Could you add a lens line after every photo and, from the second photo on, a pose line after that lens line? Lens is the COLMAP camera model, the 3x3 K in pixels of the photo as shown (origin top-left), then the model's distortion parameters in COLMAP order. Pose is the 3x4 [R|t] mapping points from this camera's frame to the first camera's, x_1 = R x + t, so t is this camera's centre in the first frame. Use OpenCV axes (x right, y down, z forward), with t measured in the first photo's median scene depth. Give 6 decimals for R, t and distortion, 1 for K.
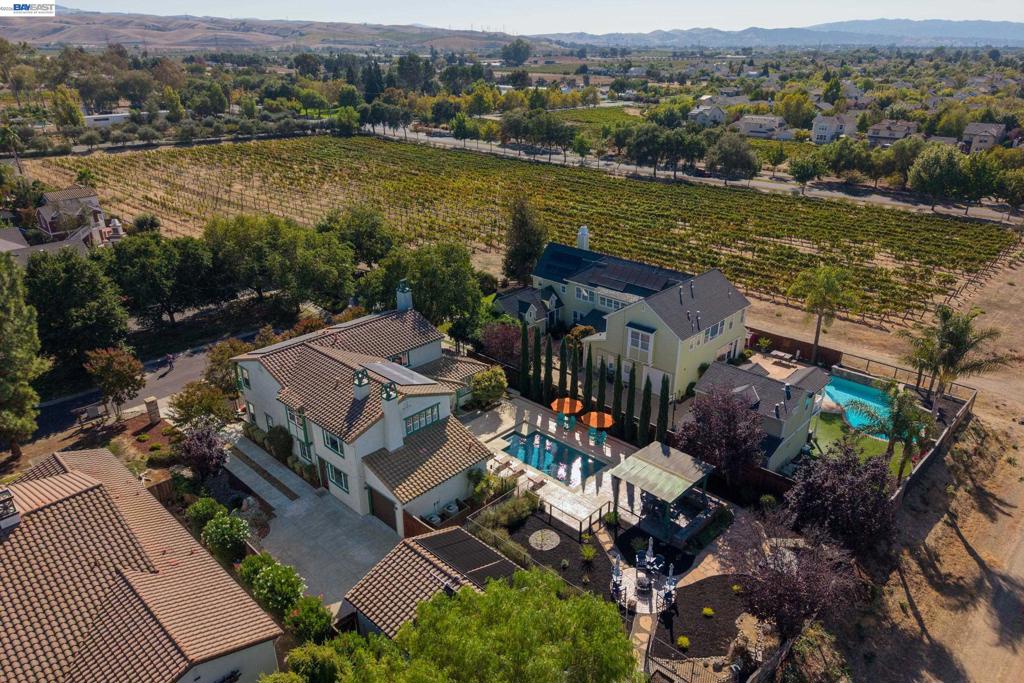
lens RADIAL K [[695.1, 0, 512.0], [0, 695.1, 341.5], [0, 0, 1]] dist [0.034312, -0.034395]
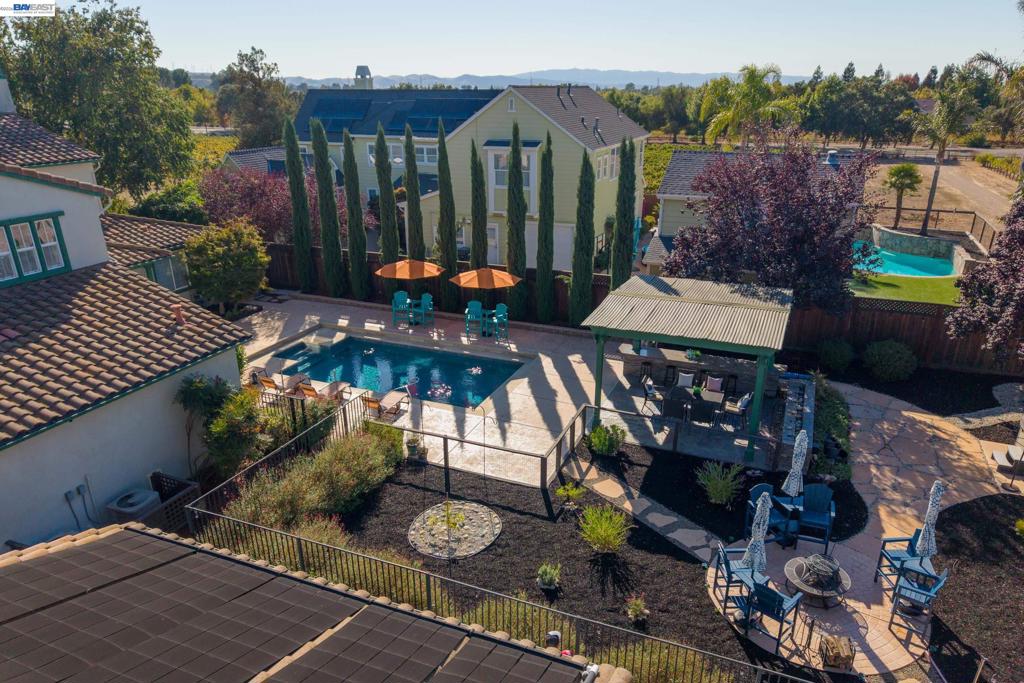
lens RADIAL K [[696.1, 0, 529.0], [0, 696.1, 345.1], [0, 0, 1]] dist [0.036396, -0.000714]
pose [[0.925114, -0.121414, 0.359753, -0.018228], [0.139964, 0.989819, -0.025866, 0.132364], [-0.352949, 0.074282, 0.932689, 0.419622]]
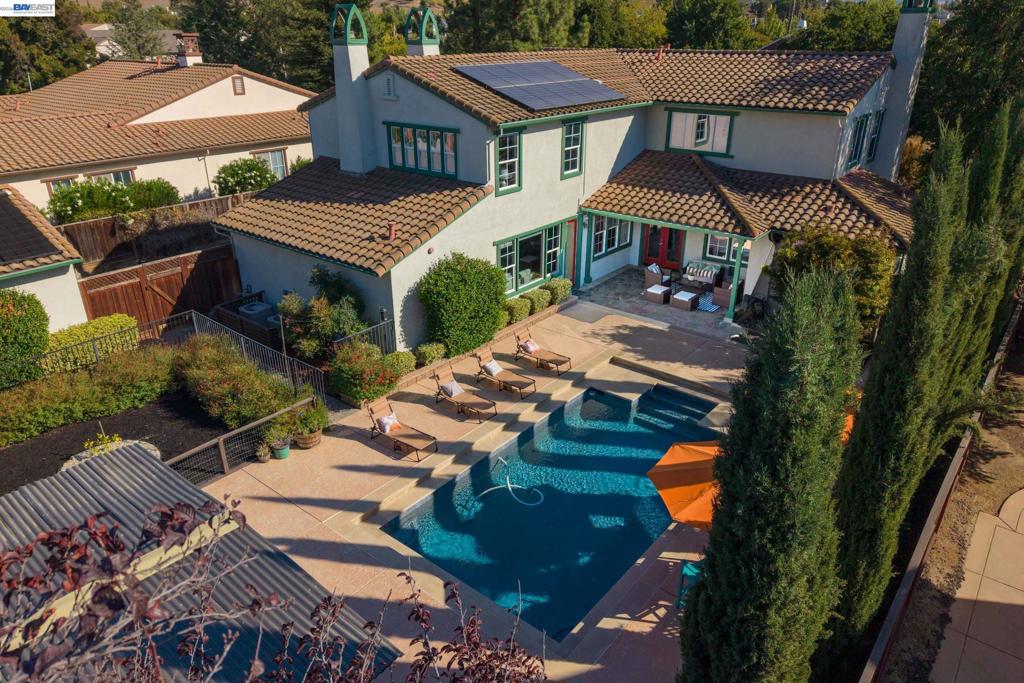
lens RADIAL K [[686.3, 0, 510.7], [0, 686.3, 321.8], [0, 0, 1]] dist [0.008475, 0.000455]
pose [[0.083151, 0.390929, -0.916657, 0.212027], [-0.390188, 0.859174, 0.331019, 0.026200], [0.916973, 0.330144, 0.223977, 0.674908]]
